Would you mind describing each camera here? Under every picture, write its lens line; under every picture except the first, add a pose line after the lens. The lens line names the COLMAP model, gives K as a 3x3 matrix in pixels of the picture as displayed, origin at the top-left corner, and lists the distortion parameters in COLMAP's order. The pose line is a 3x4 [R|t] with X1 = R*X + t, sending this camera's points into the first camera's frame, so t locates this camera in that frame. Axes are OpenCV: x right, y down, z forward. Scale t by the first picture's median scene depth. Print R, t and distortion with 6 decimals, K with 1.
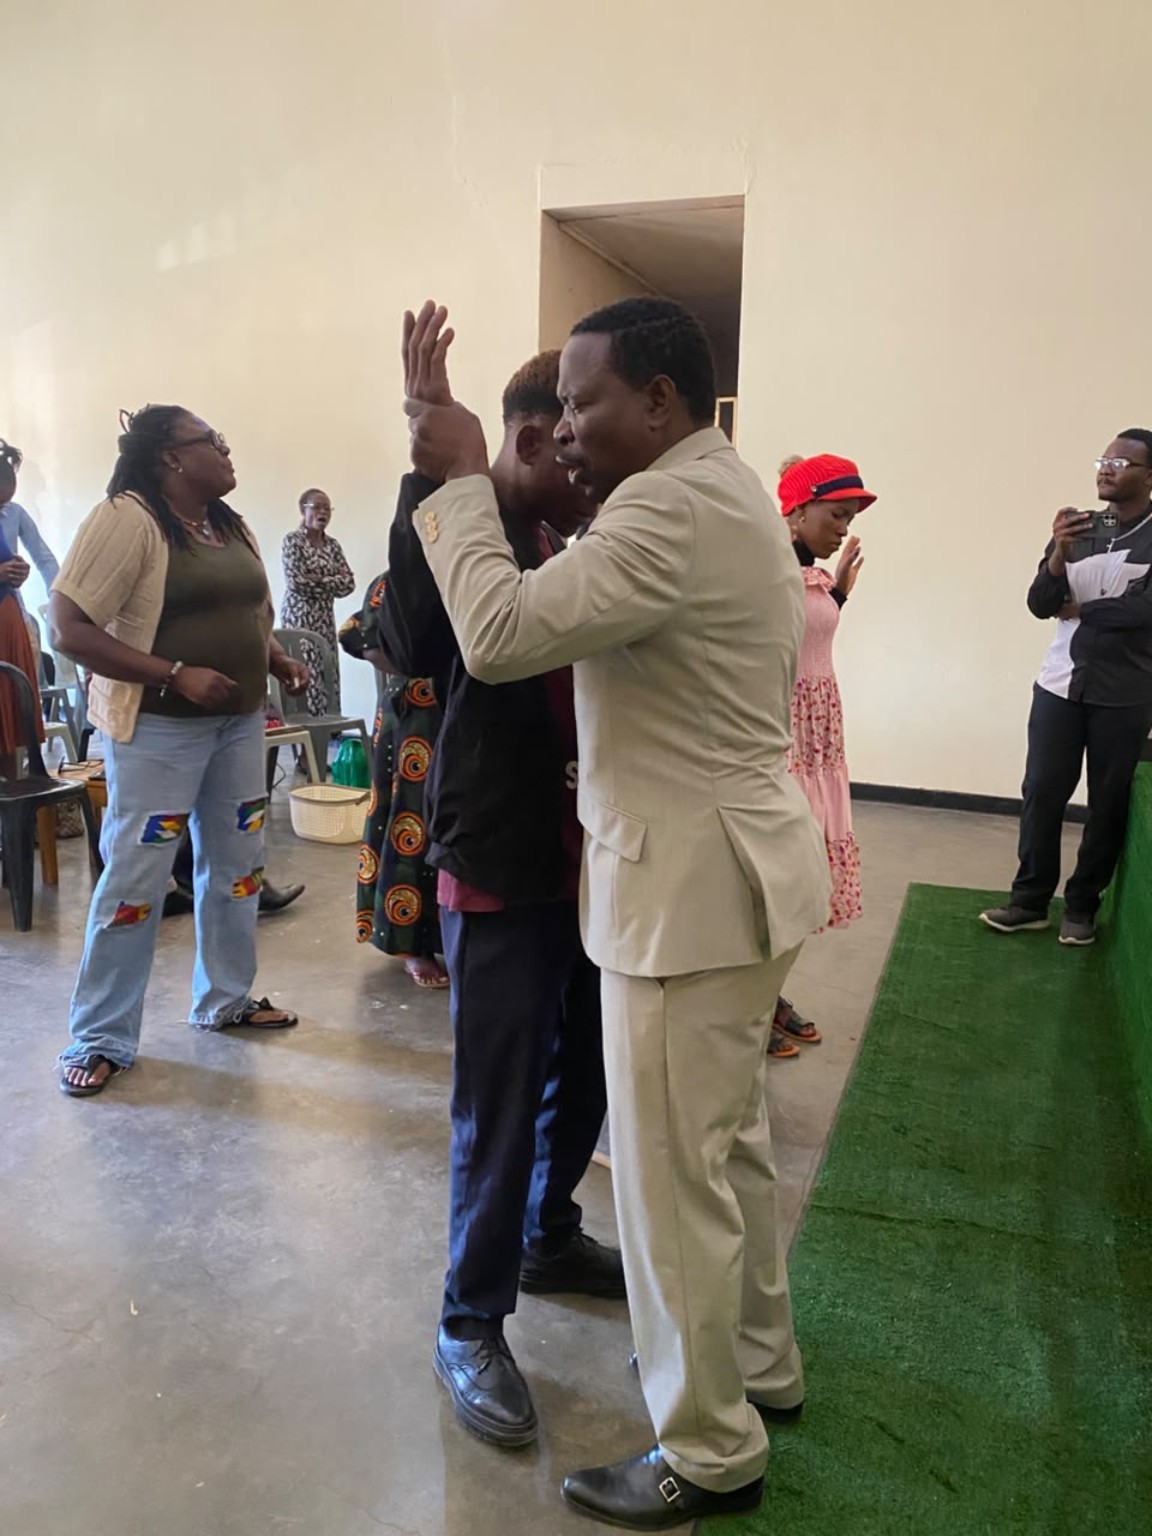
lens RADIAL K [[1223.7, 0, 578.0], [0, 1223.7, 778.6], [0, 0, 1]] dist [-0.003053, -0.001448]
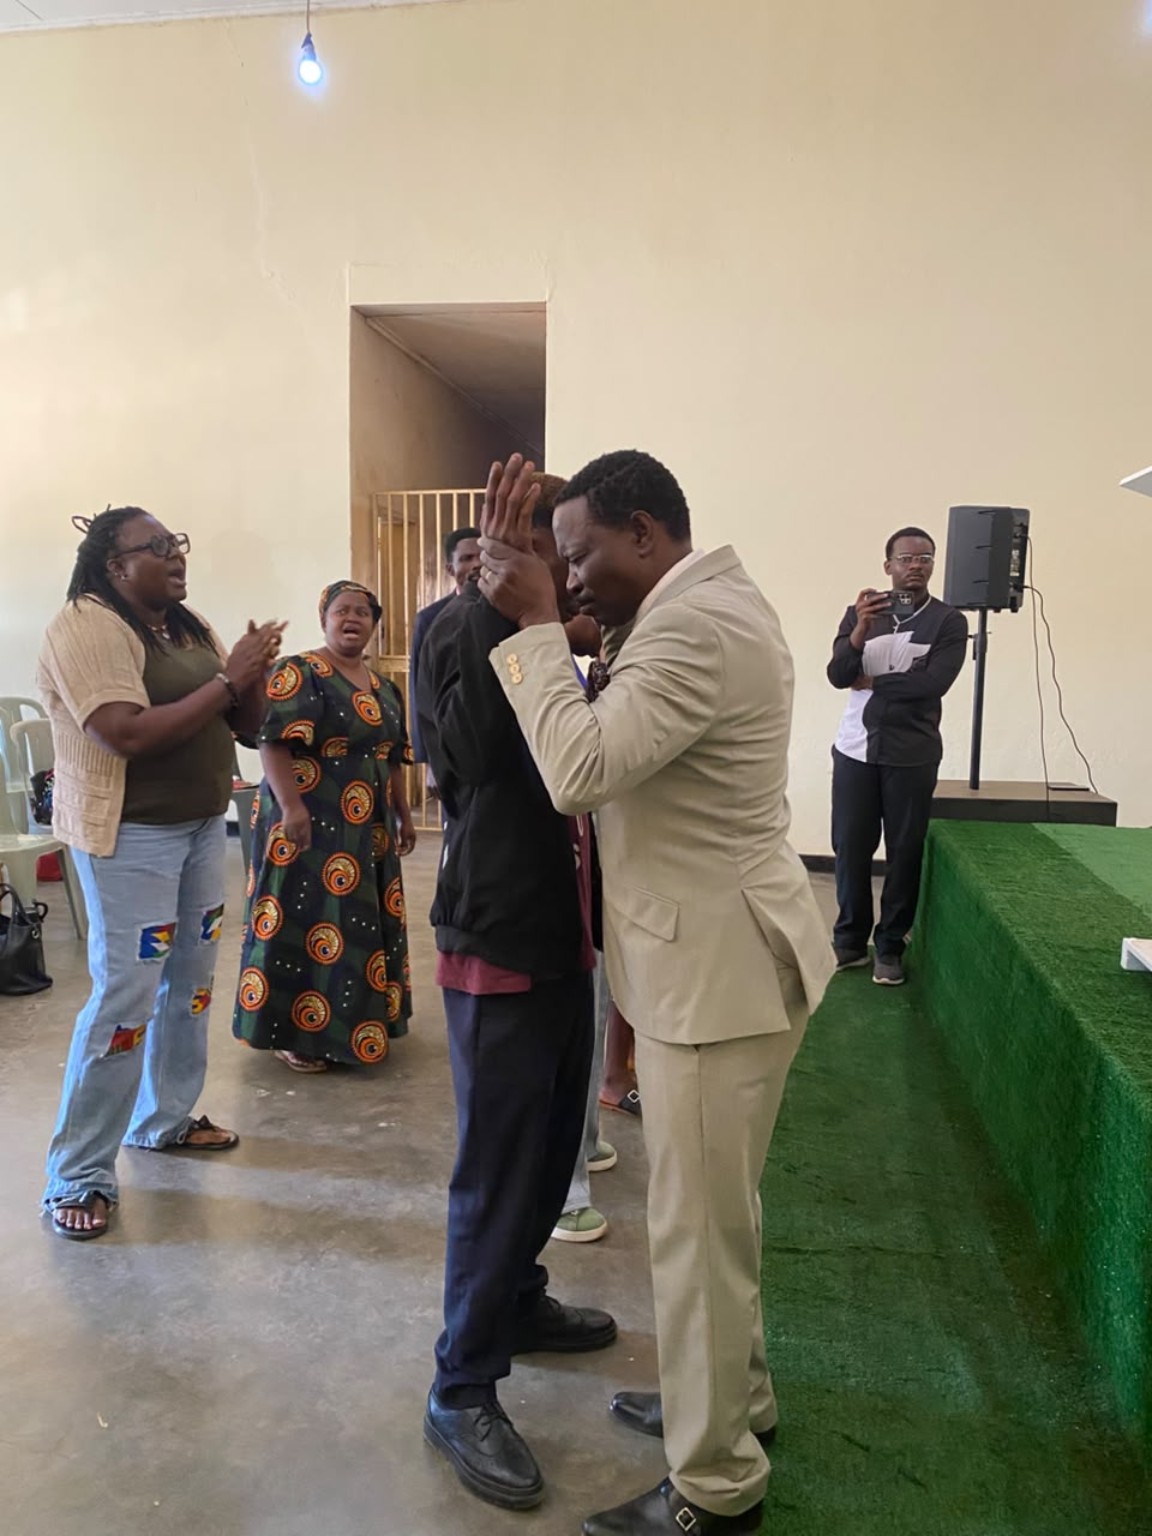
lens RADIAL K [[1218.4, 0, 576.6], [0, 1218.4, 758.9], [0, 0, 1]] dist [0.000993, -0.004413]
pose [[0.980950, -0.026575, 0.192436, -0.151871], [0.040161, 0.996941, -0.067044, -0.014143], [-0.190066, 0.073495, 0.979017, -0.061583]]
